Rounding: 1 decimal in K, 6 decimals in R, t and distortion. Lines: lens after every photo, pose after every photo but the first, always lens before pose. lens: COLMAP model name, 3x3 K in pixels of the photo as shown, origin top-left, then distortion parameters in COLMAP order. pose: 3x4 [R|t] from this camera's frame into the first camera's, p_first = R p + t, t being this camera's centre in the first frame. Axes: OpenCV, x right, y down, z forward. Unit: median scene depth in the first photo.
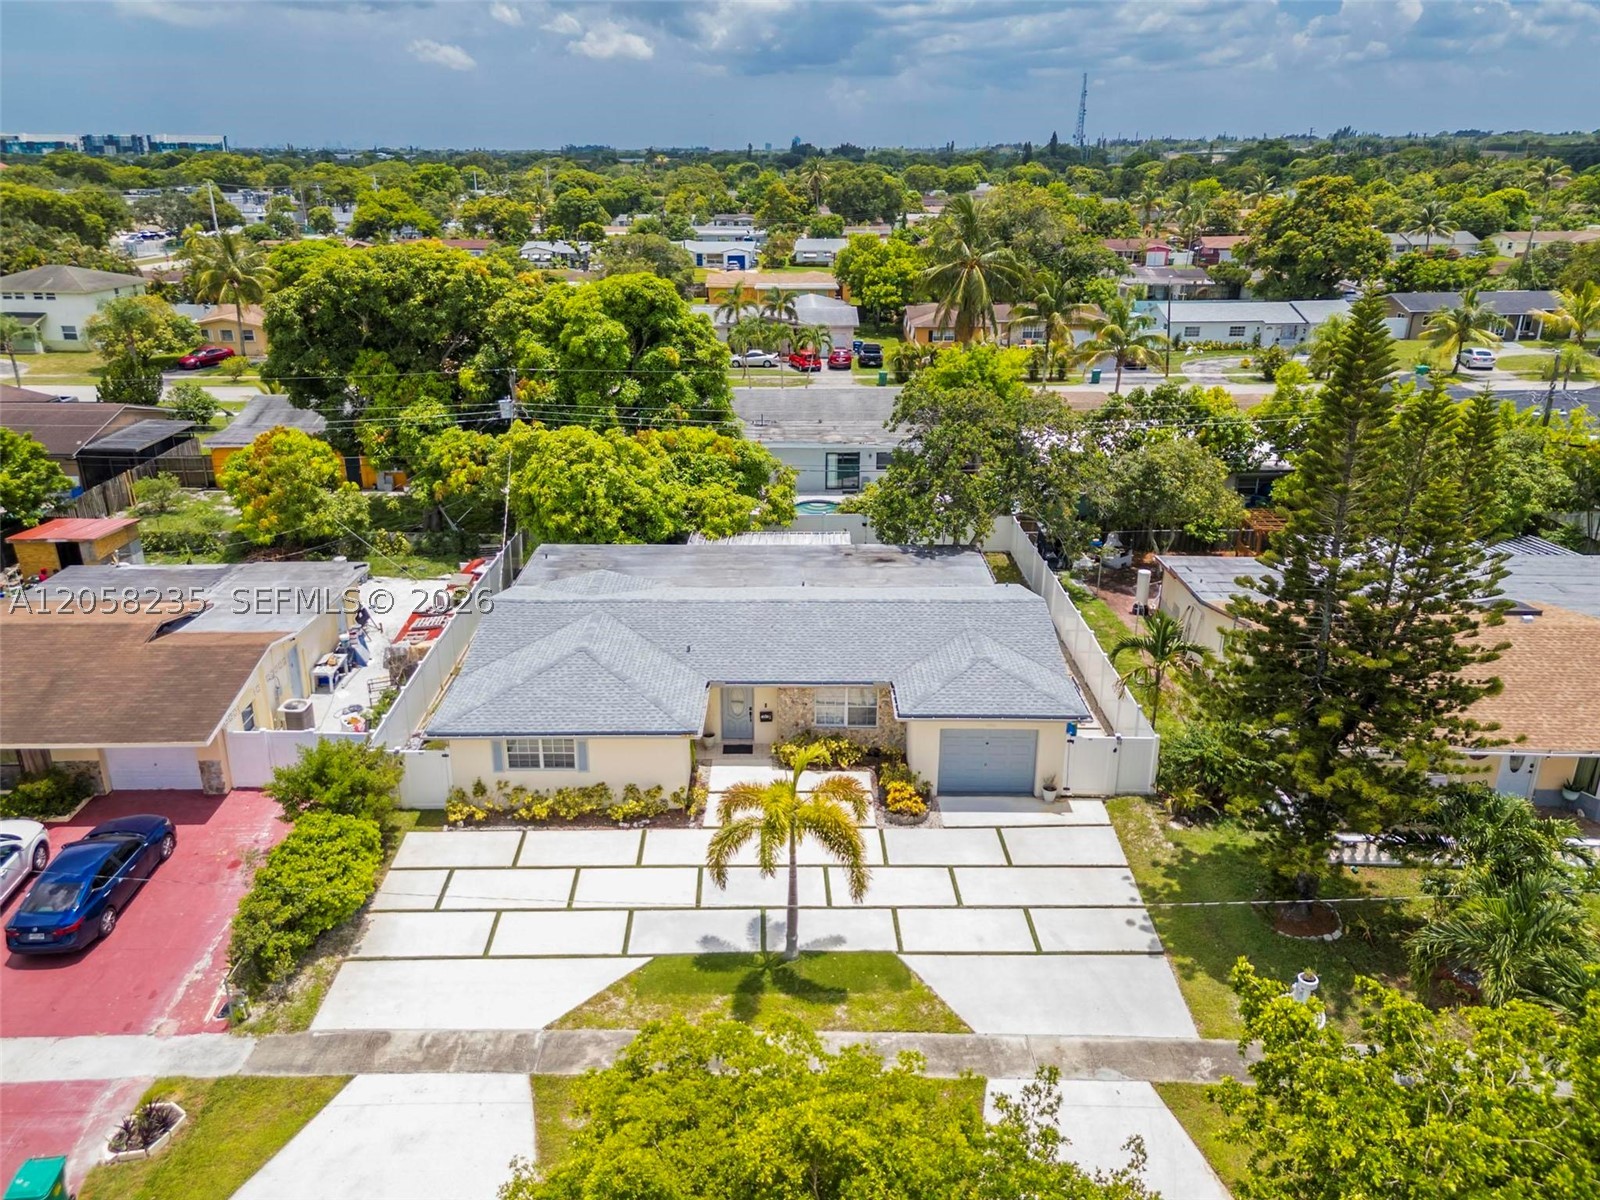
lens RADIAL K [[1154.3, 0, 768.2], [0, 1154.3, 567.6], [0, 0, 1]] dist [0.061592, -0.001301]
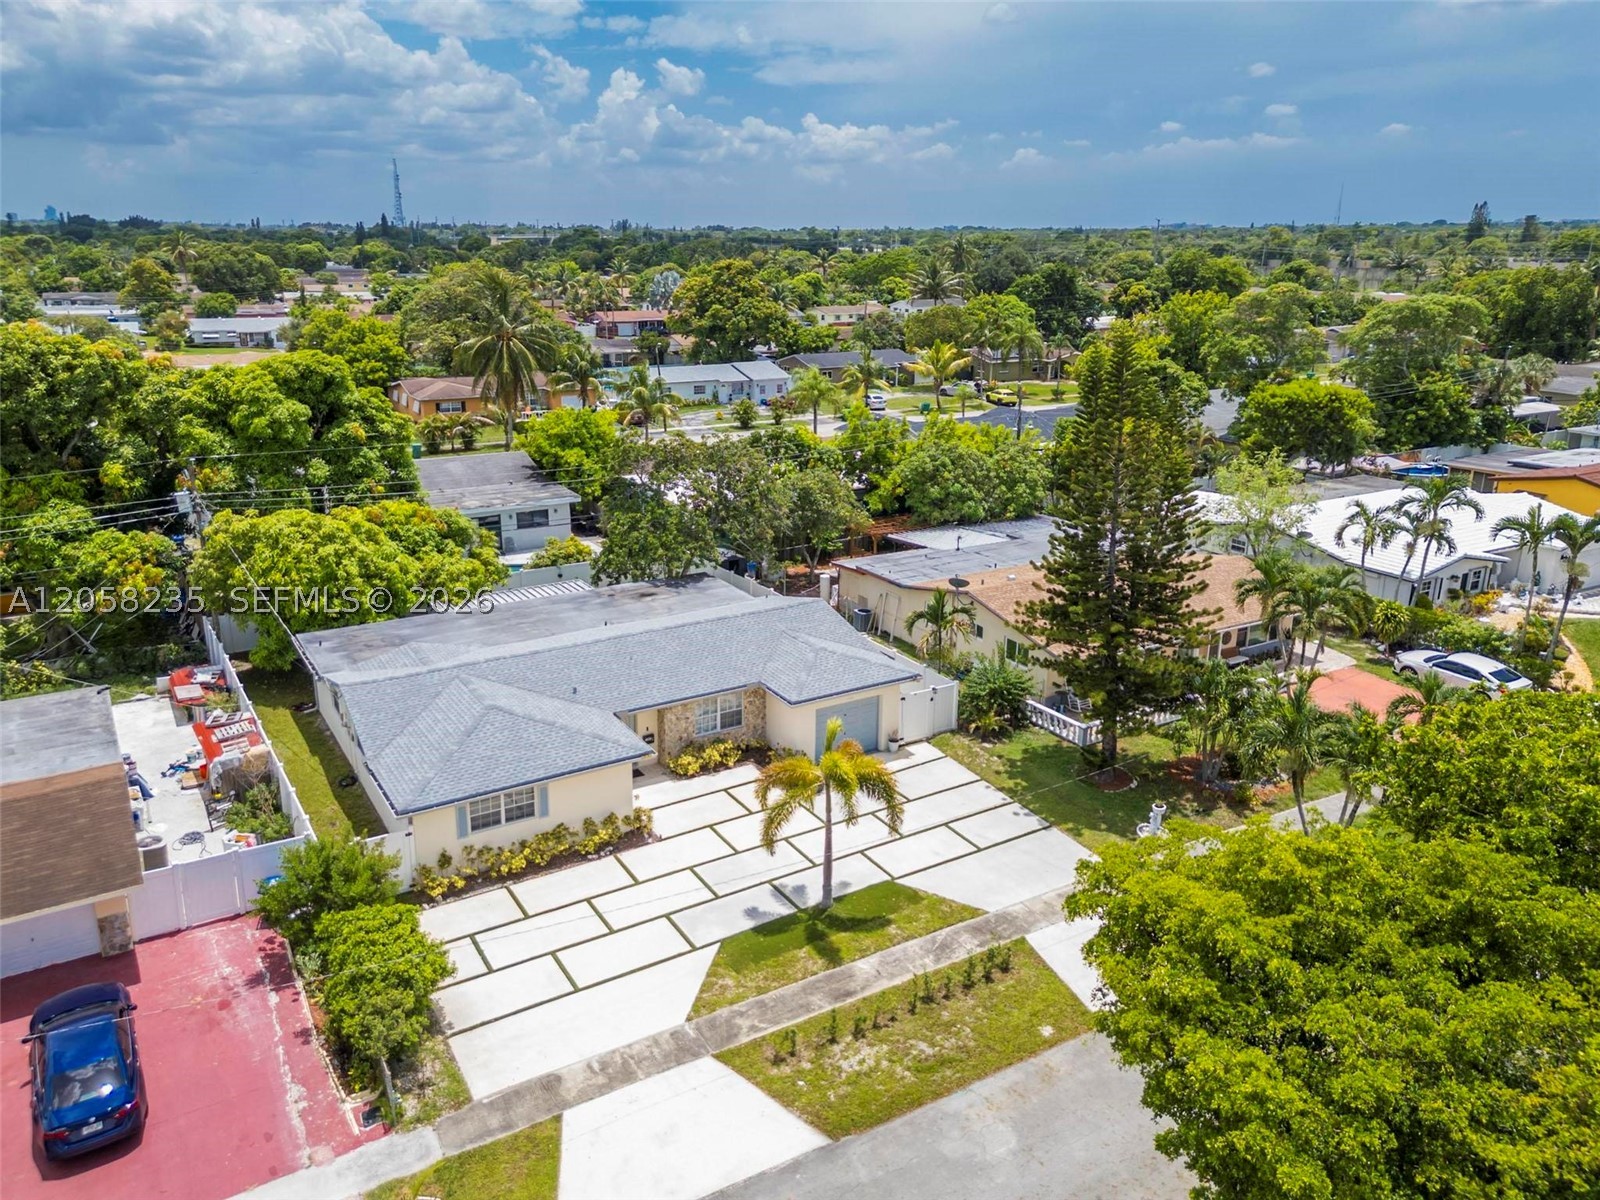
lens RADIAL K [[1142.2, 0, 747.0], [0, 1142.2, 578.1], [0, 0, 1]] dist [0.058111, -0.003078]
pose [[0.858212, -0.137933, 0.494416, -0.340014], [0.163384, 0.986527, -0.008380, 0.002232], [-0.486598, 0.087972, 0.869185, -0.000585]]
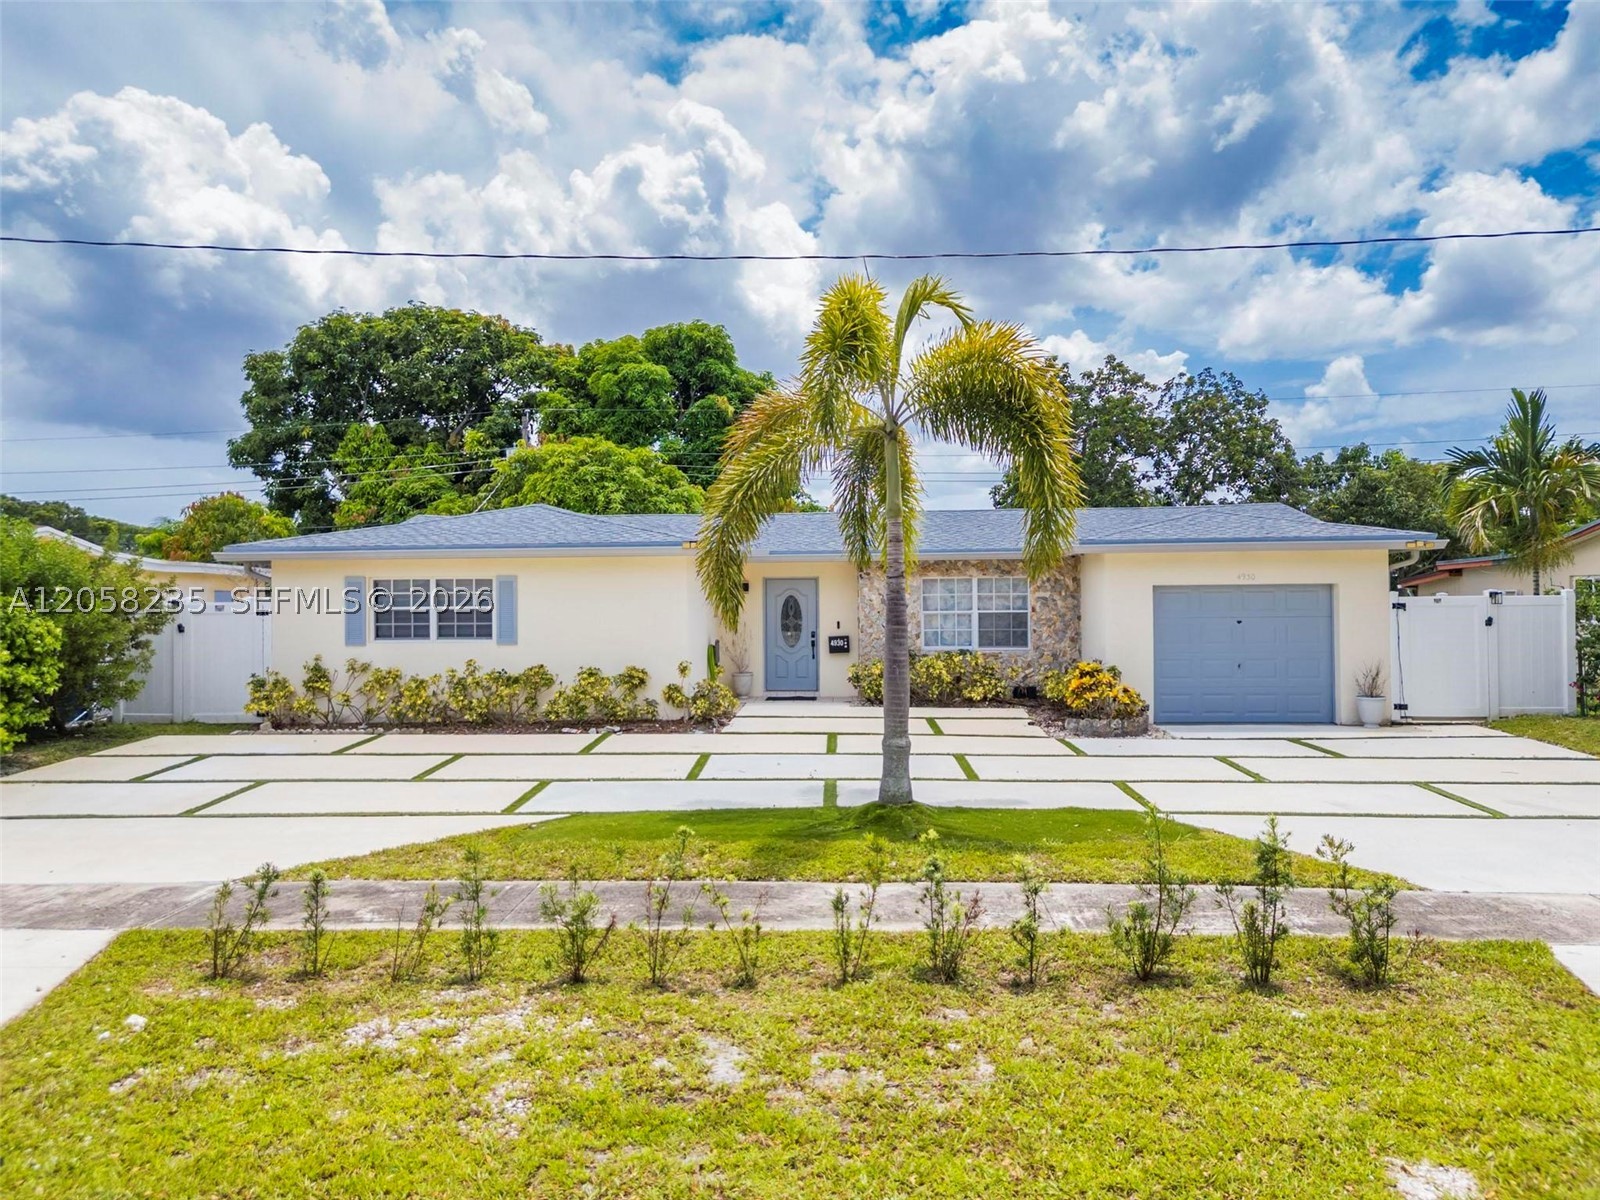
lens RADIAL K [[1125.4, 0, 808.0], [0, 1125.4, 596.5], [0, 0, 1]] dist [0.047709, -0.003560]
pose [[0.999464, 0.000614, -0.032745, 0.000783], [-0.011720, 0.940320, -0.340090, 0.236881], [0.030582, 0.340291, 0.939823, 0.347880]]
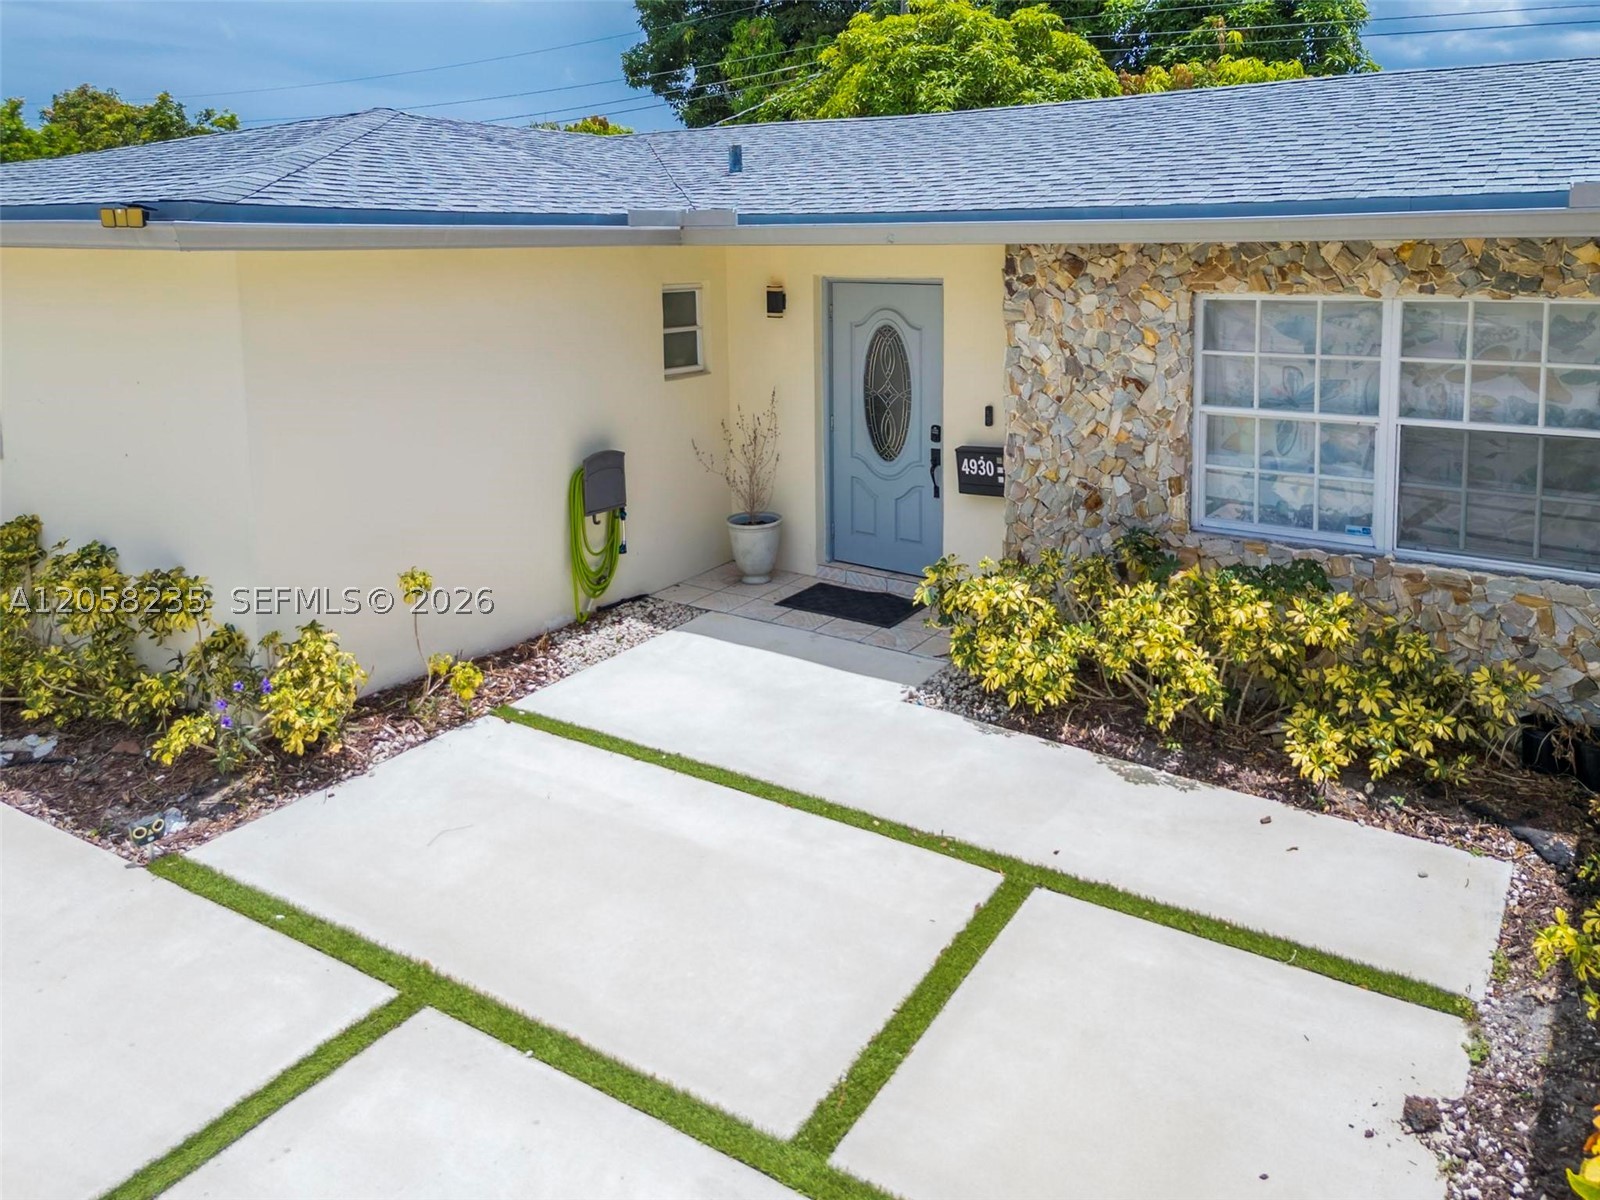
lens RADIAL K [[1208.1, 0, 817.1], [0, 1208.1, 355.8], [0, 0, 1]] dist [0.063571, -0.000914]
pose [[0.833050, 0.057038, -0.550249, 0.072842], [-0.182633, 0.967258, -0.176233, 0.120032], [0.522180, 0.247304, 0.816191, 0.621595]]
